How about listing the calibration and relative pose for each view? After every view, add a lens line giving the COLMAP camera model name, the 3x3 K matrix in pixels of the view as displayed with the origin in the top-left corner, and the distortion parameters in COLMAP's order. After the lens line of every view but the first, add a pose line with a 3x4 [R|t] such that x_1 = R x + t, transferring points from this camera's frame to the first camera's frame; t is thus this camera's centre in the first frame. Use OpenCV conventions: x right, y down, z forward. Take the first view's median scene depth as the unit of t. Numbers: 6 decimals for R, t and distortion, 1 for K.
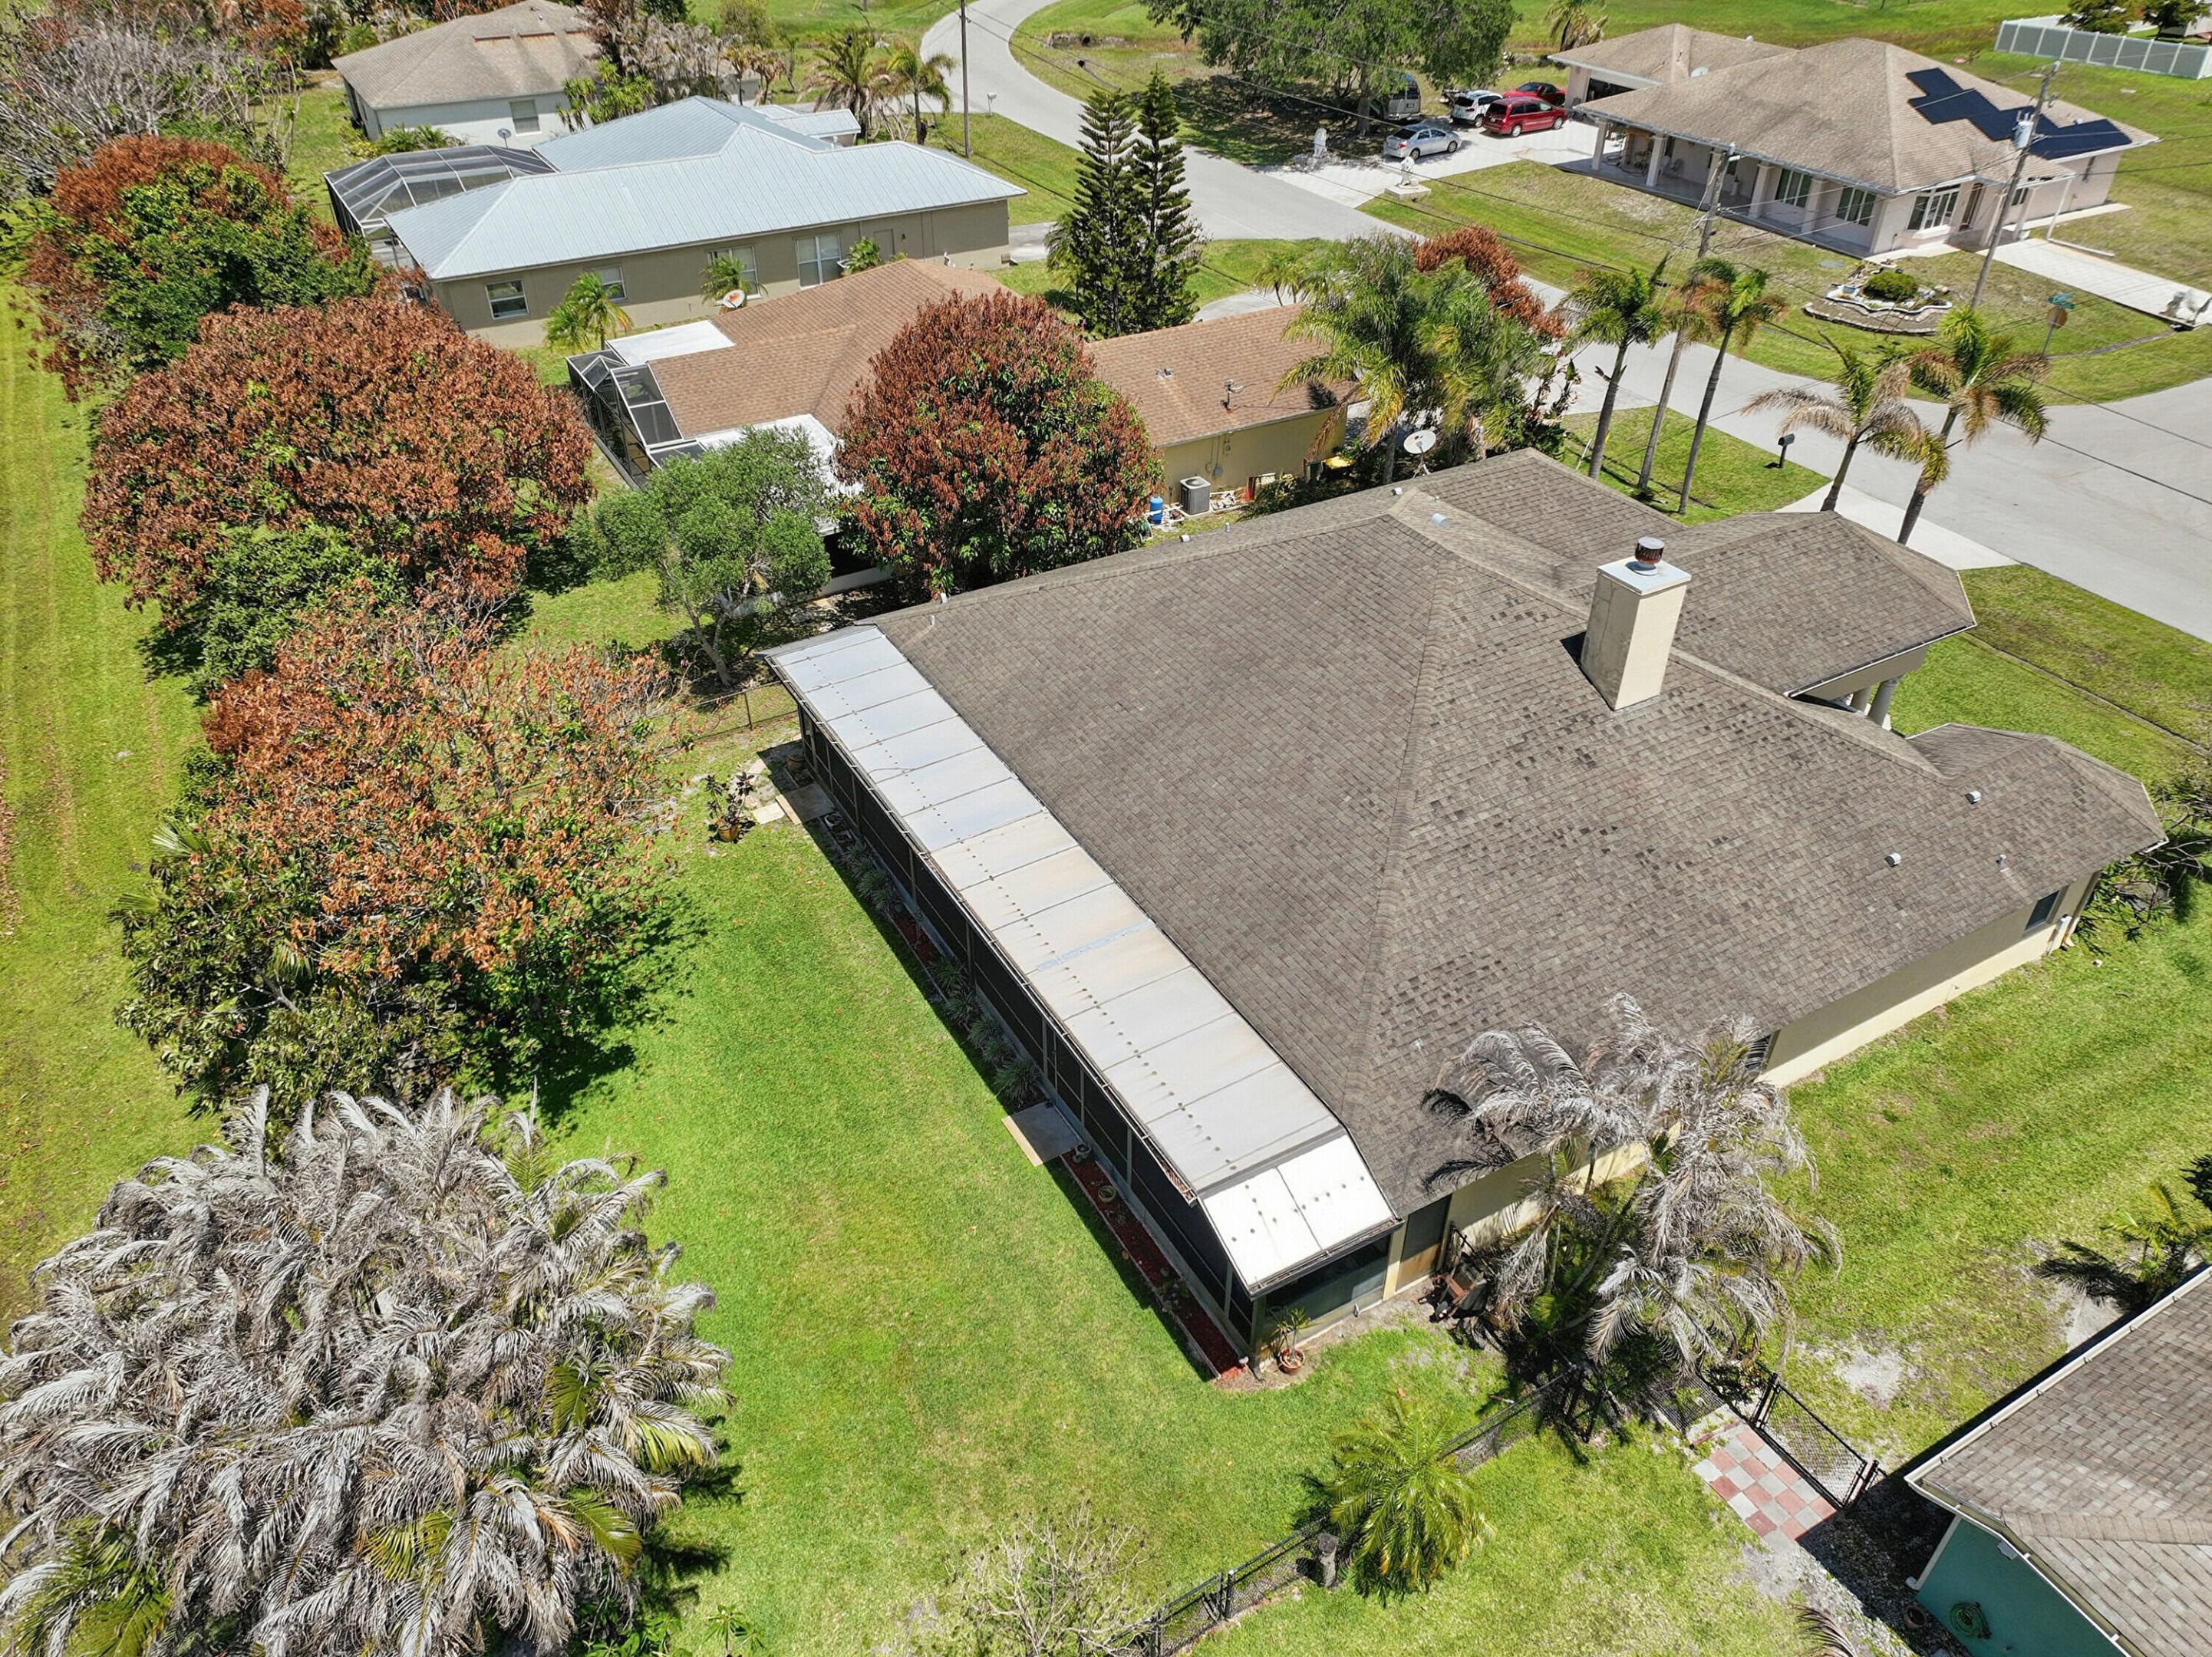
lens RADIAL K [[1571.2, 0, 1096.5], [0, 1571.2, 819.4], [0, 0, 1]] dist [0.009109, 0.004056]
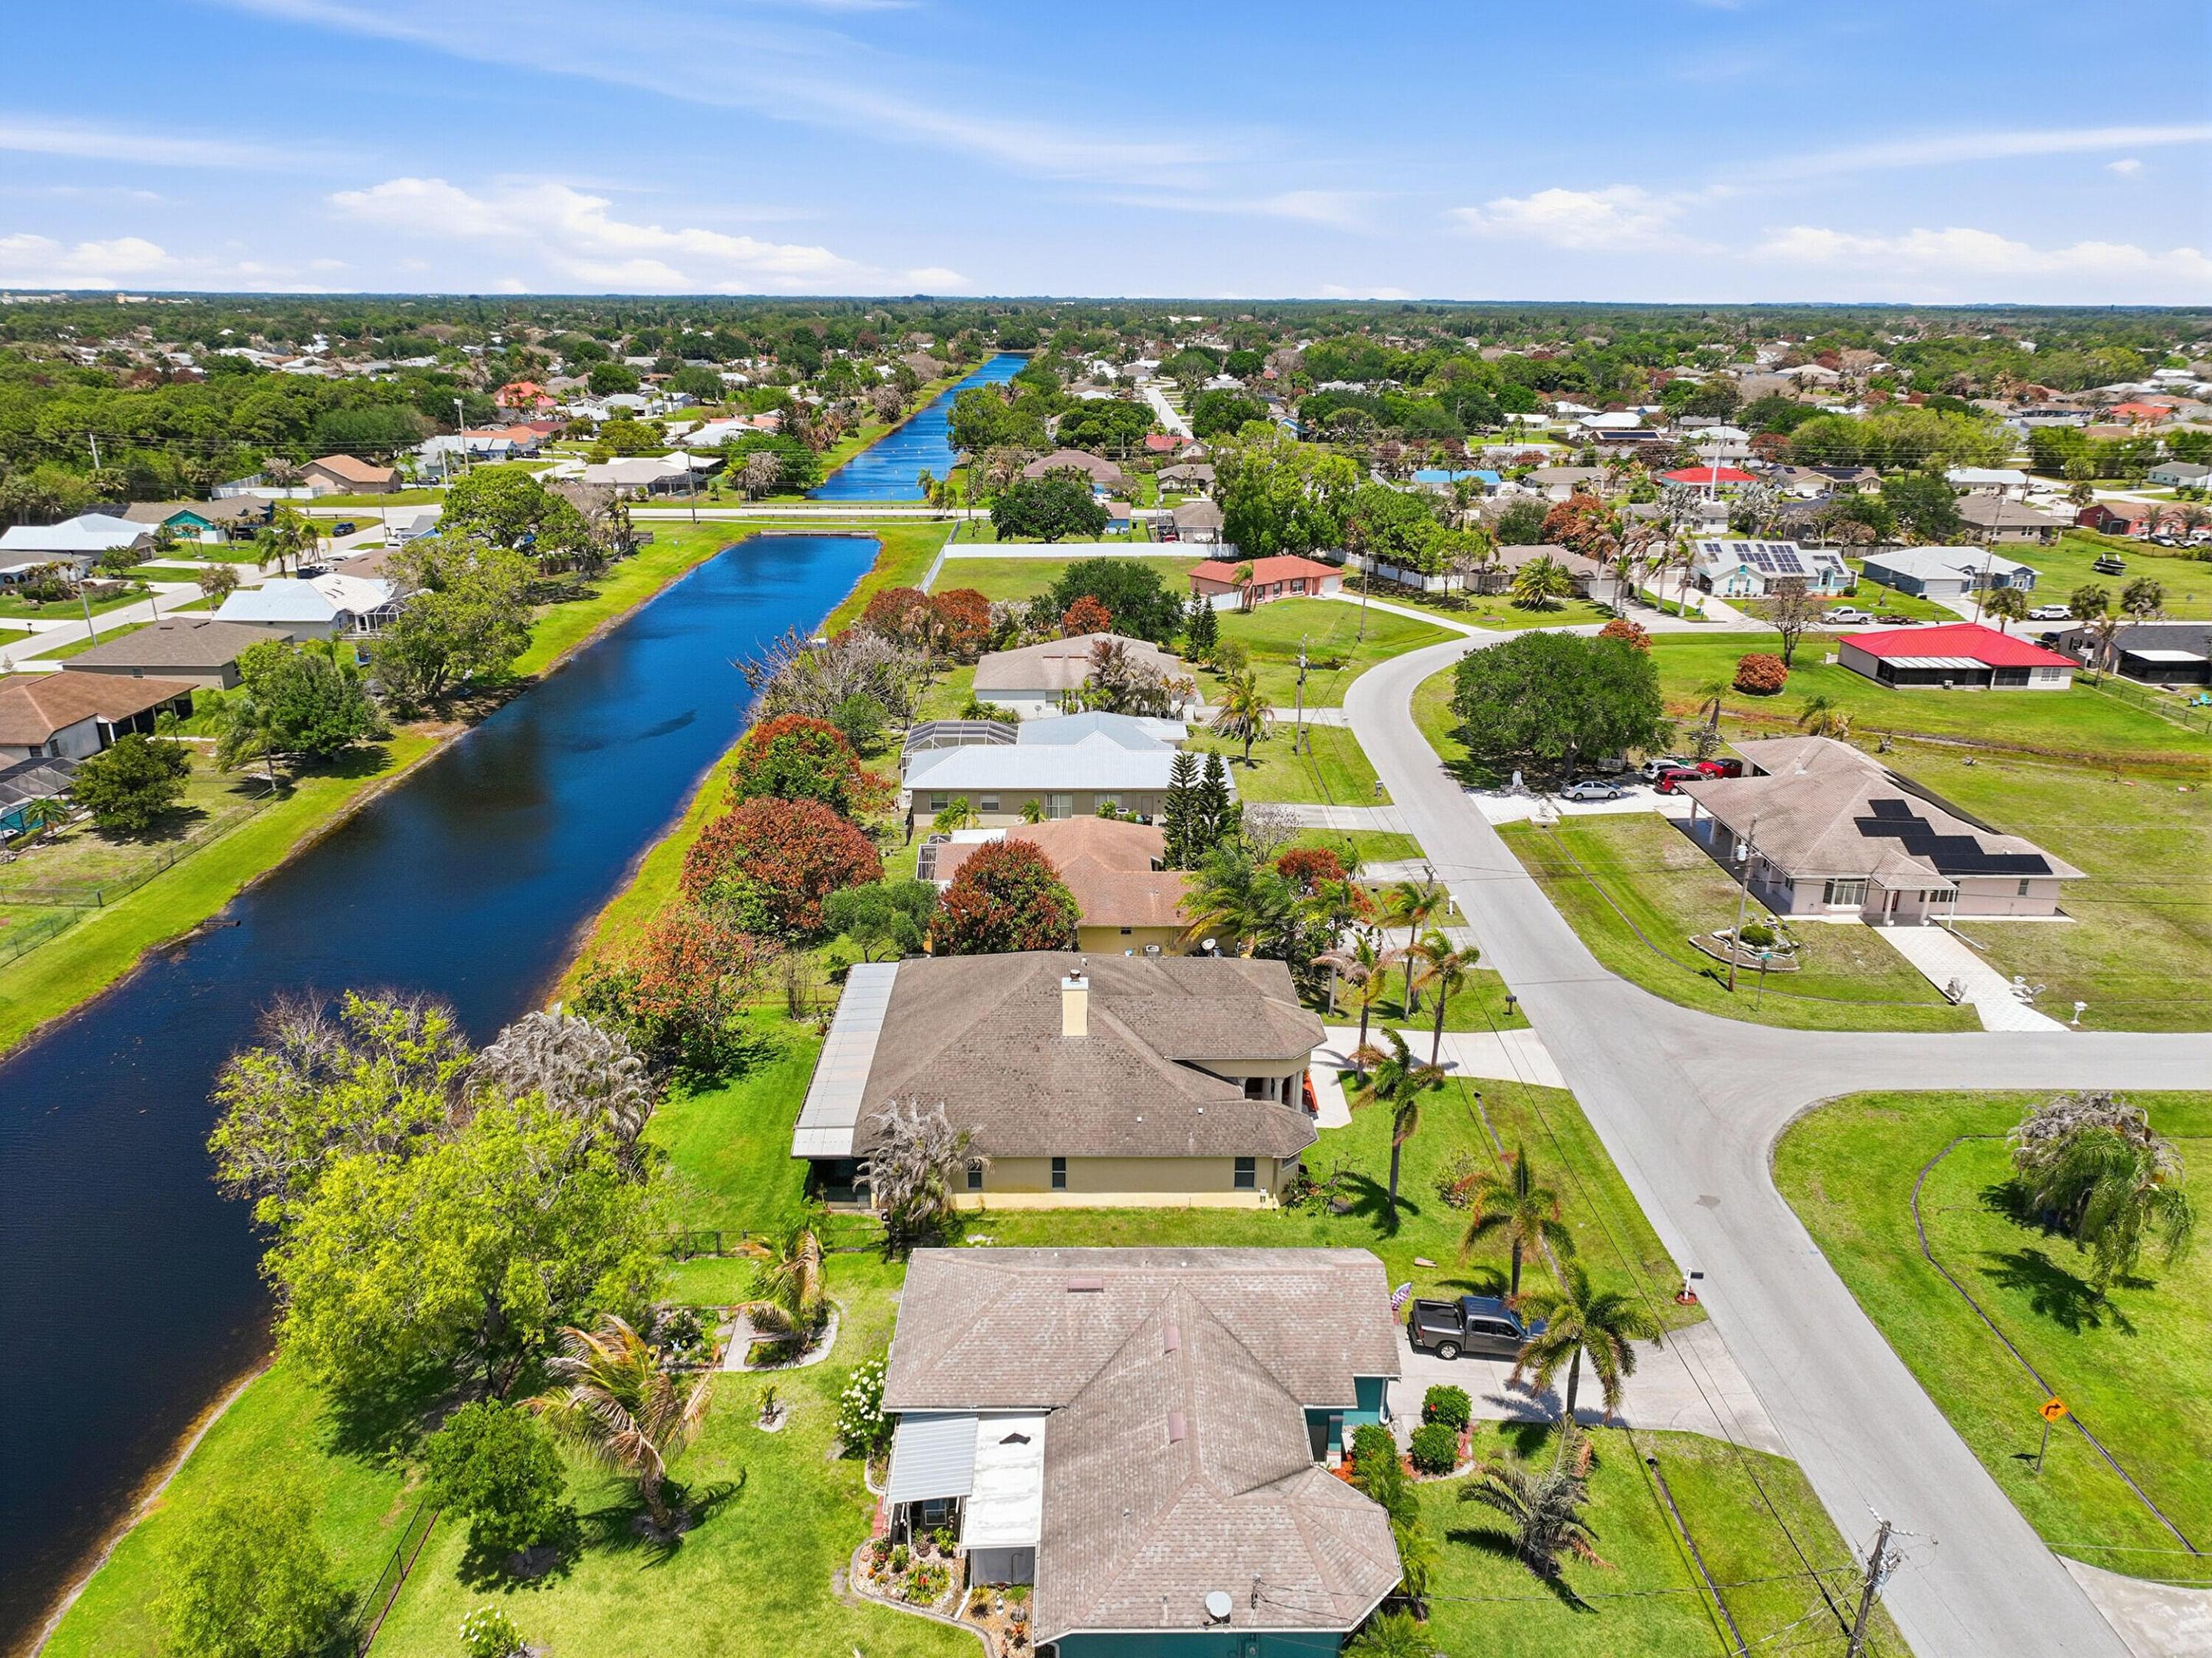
lens RADIAL K [[1571.4, 0, 1096.5], [0, 1571.4, 819.9], [0, 0, 1]] dist [0.009109, 0.004056]
pose [[0.871809, 0.156103, -0.464307, 0.678542], [-0.287591, 0.930419, -0.227183, 0.074500], [0.396536, 0.331590, 0.856042, -0.563576]]
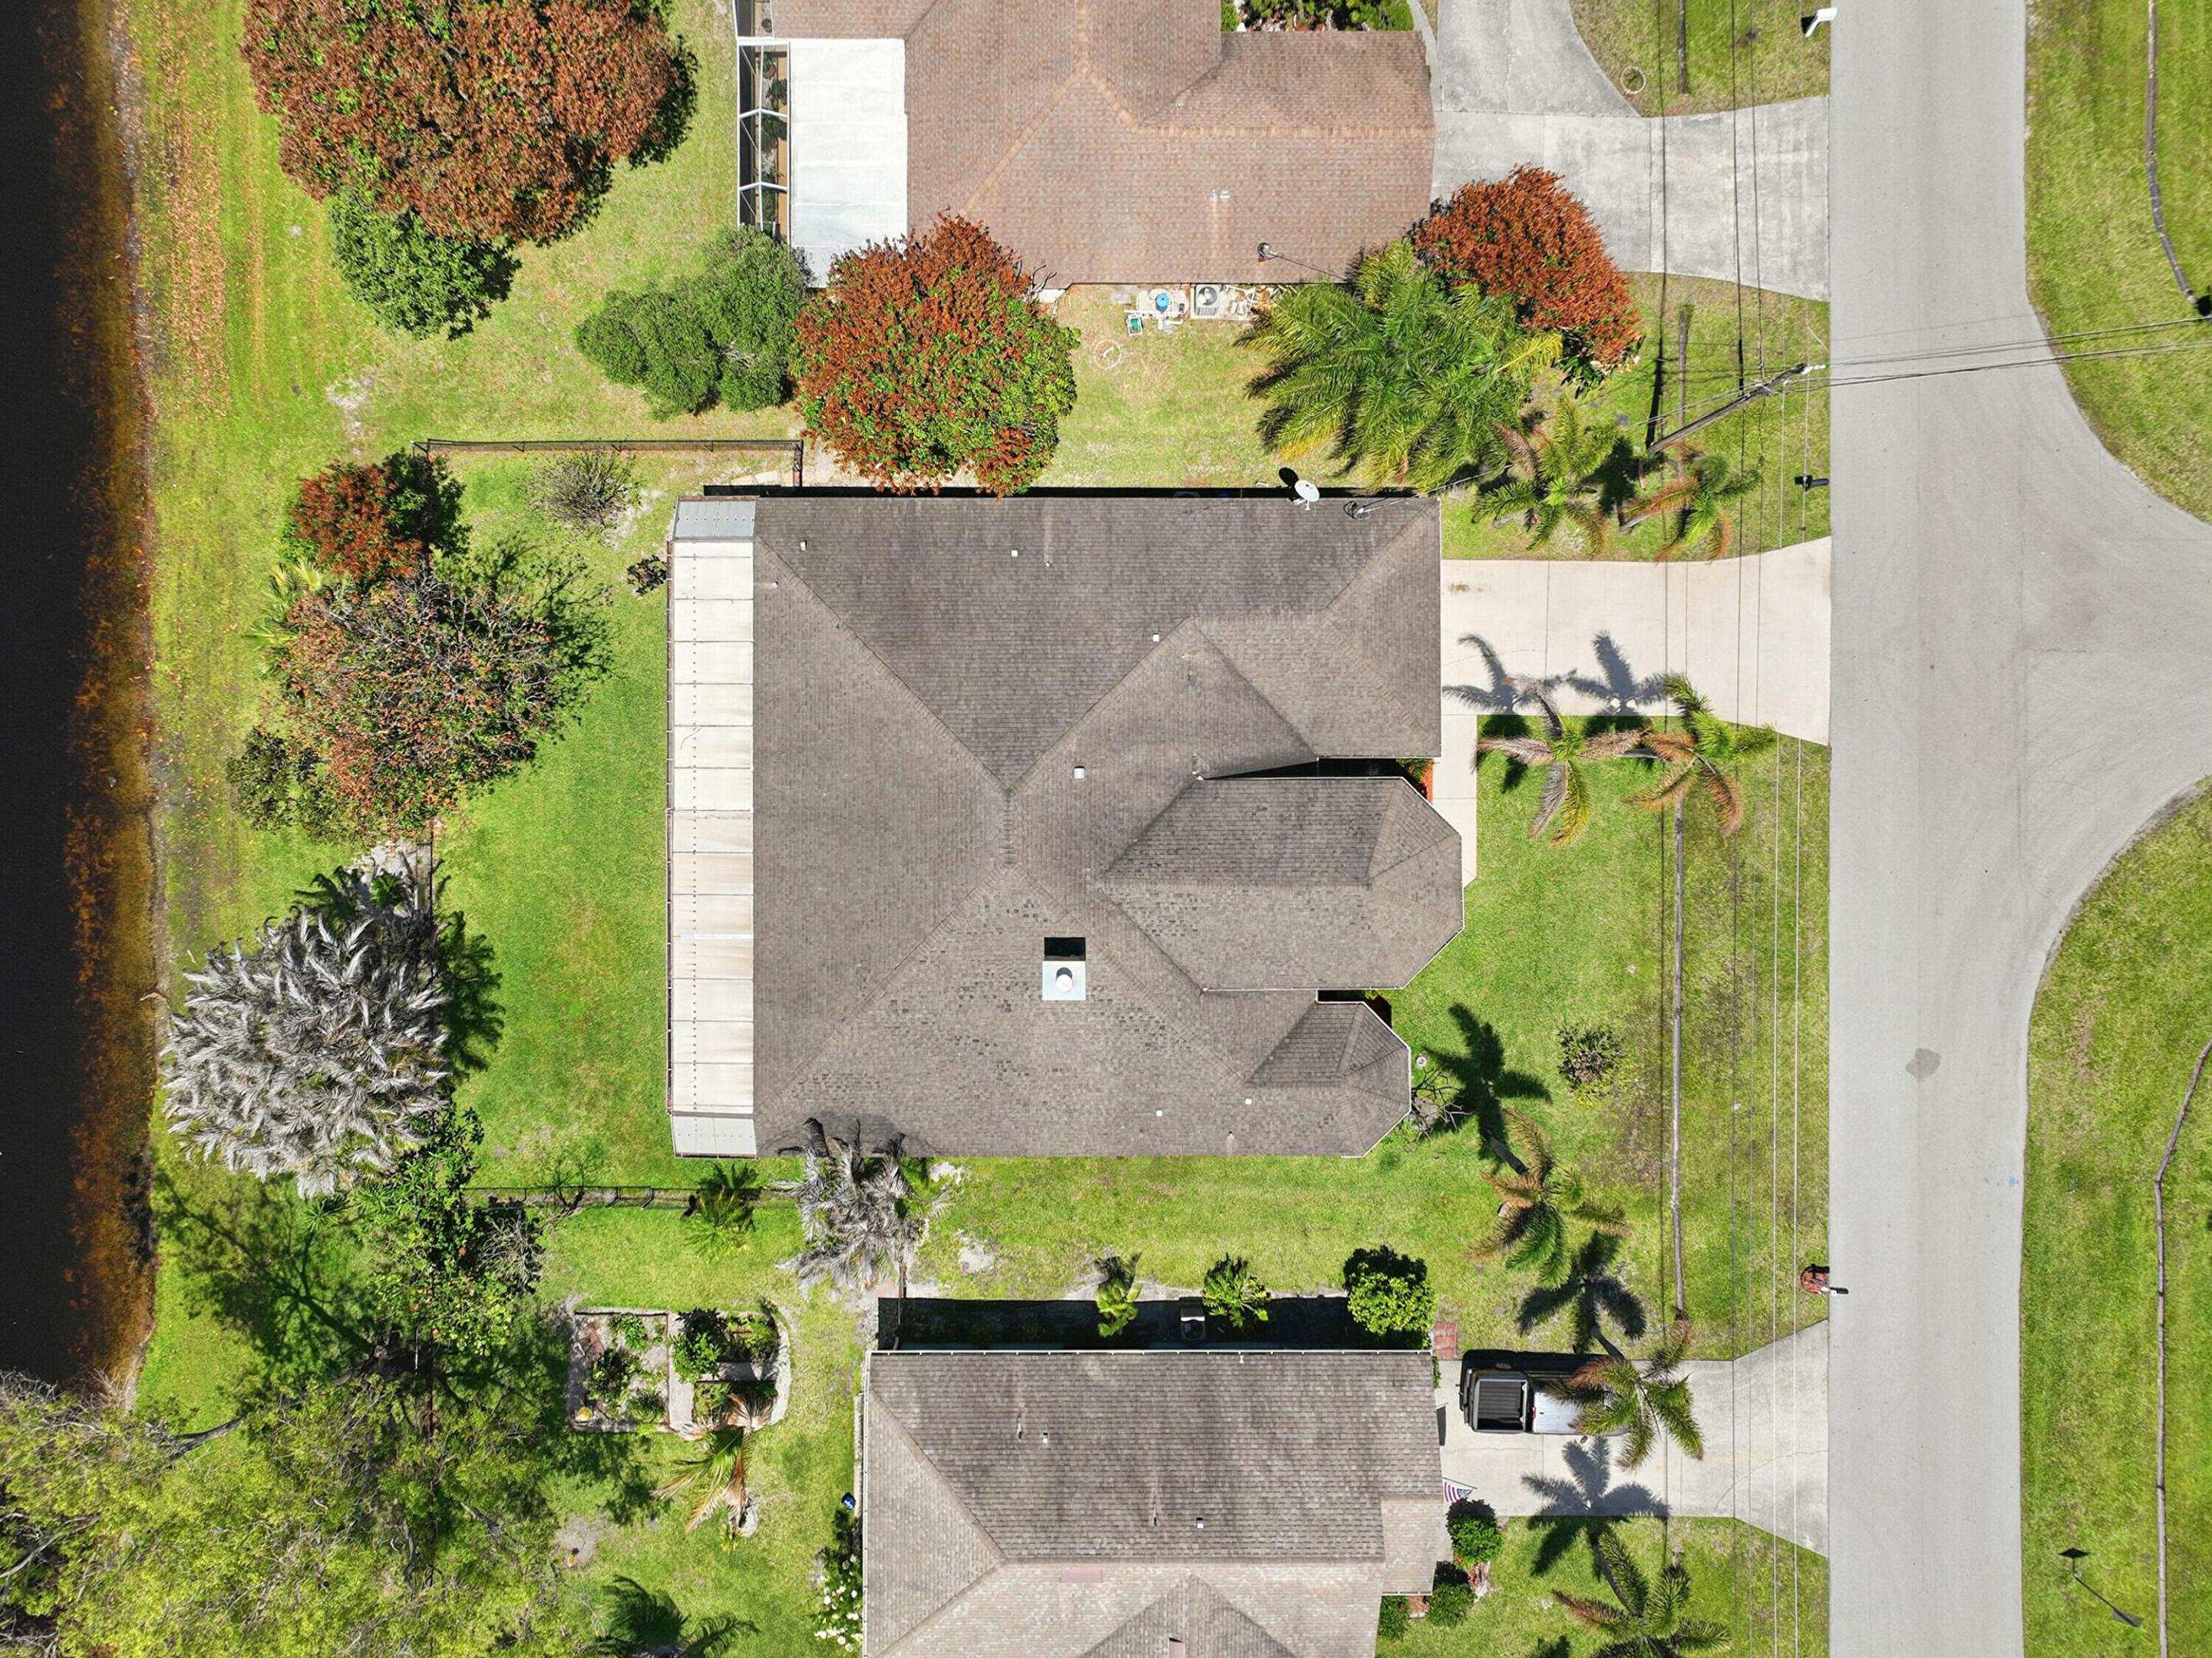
lens RADIAL K [[1571.4, 0, 1096.5], [0, 1571.4, 819.9], [0, 0, 1]] dist [0.009109, 0.004056]
pose [[0.868599, 0.495509, 0.002602, 0.130380], [-0.290081, 0.504224, 0.813395, -0.673913], [0.401732, -0.707269, 0.581706, 0.096345]]
